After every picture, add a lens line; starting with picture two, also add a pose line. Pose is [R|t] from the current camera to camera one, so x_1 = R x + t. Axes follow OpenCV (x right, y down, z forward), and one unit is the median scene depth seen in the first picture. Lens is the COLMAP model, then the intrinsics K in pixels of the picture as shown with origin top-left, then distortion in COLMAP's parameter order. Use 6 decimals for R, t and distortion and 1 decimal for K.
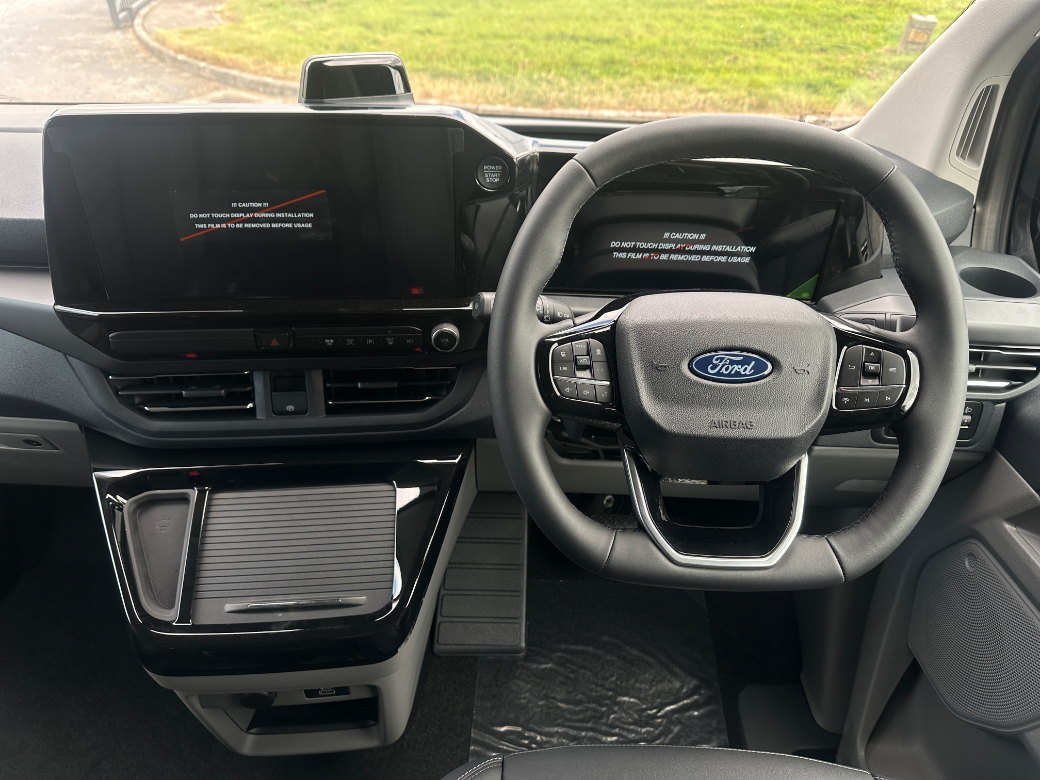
lens RADIAL K [[717.9, 0, 521.8], [0, 717.9, 394.1], [0, 0, 1]] dist [0.034862, -0.057038]
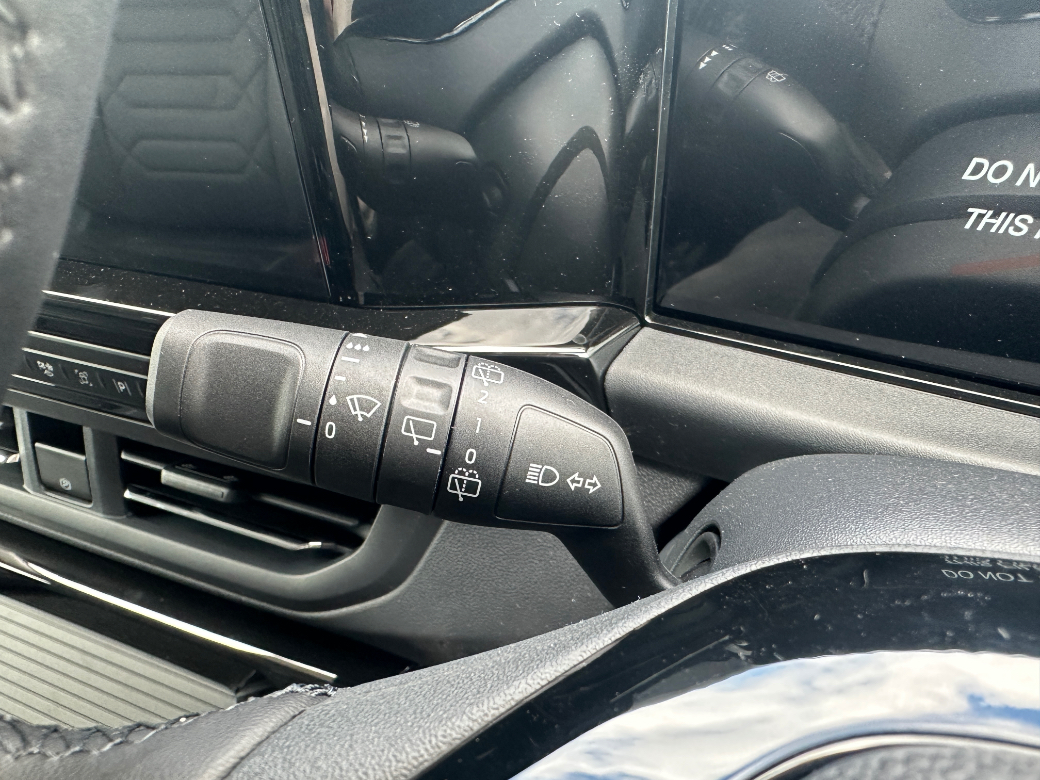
lens RADIAL K [[717.9, 0, 515.8], [0, 717.9, 394.5], [0, 0, 1]] dist [0.034862, -0.057038]
pose [[0.865558, 0.215785, -0.451936, 0.120894], [-0.182940, 0.976283, 0.115774, -0.142878], [0.466200, -0.017532, 0.884506, 0.745136]]
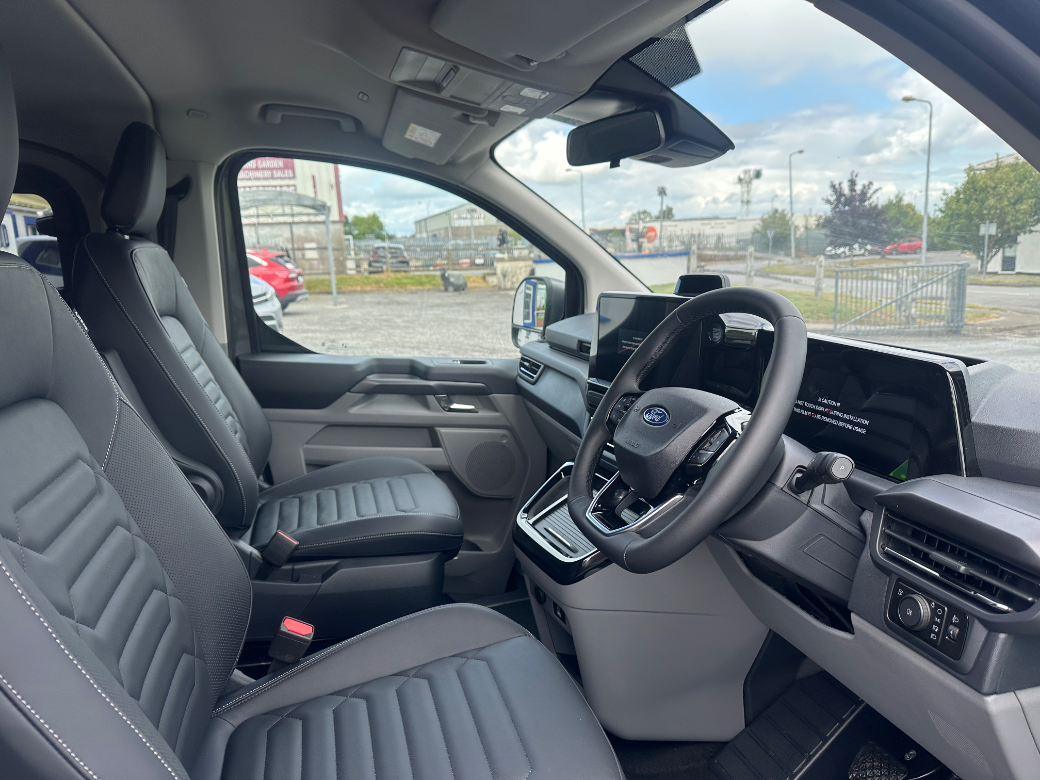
lens RADIAL K [[717.9, 0, 519.7], [0, 717.9, 389.8], [0, 0, 1]] dist [0.034862, -0.057038]
pose [[0.333773, 0.153106, -0.930136, 1.202946], [-0.496093, 0.867555, -0.035215, 0.071042], [0.801553, 0.473188, 0.365522, 0.105508]]
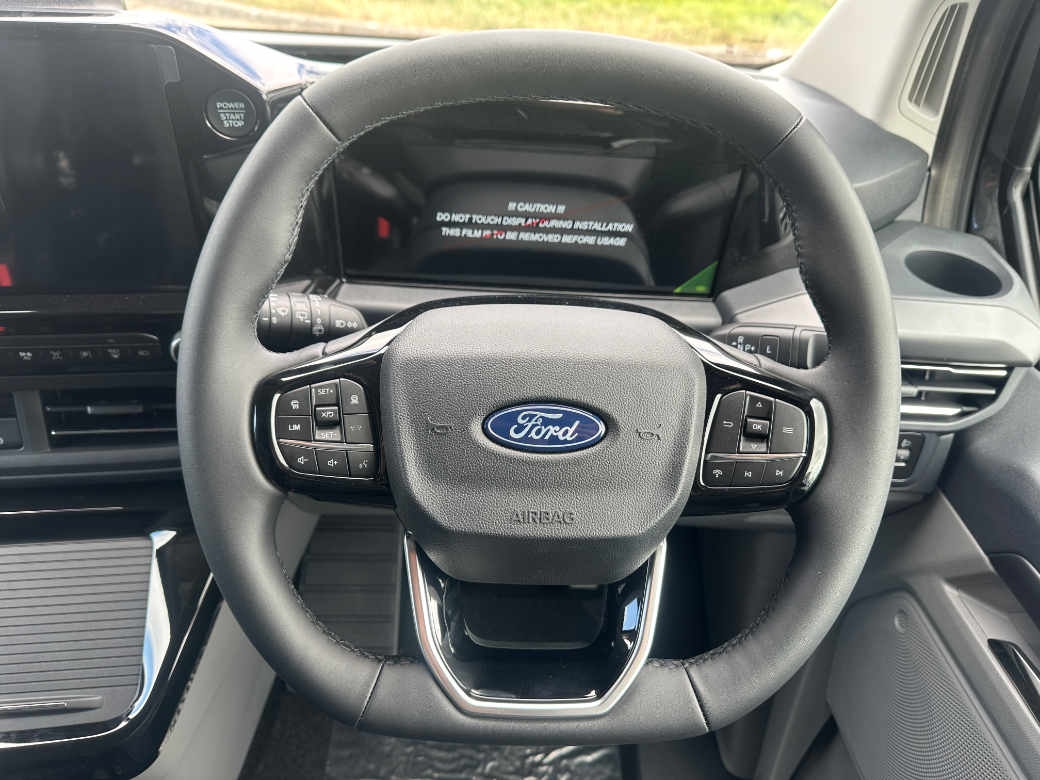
lens RADIAL K [[717.9, 0, 521.5], [0, 717.9, 396.3], [0, 0, 1]] dist [0.034862, -0.057038]
pose [[0.999008, 0.001698, 0.044493, 0.178830], [-0.005453, 0.996416, 0.084408, -0.091024], [-0.044190, -0.084567, 0.995437, 0.260708]]
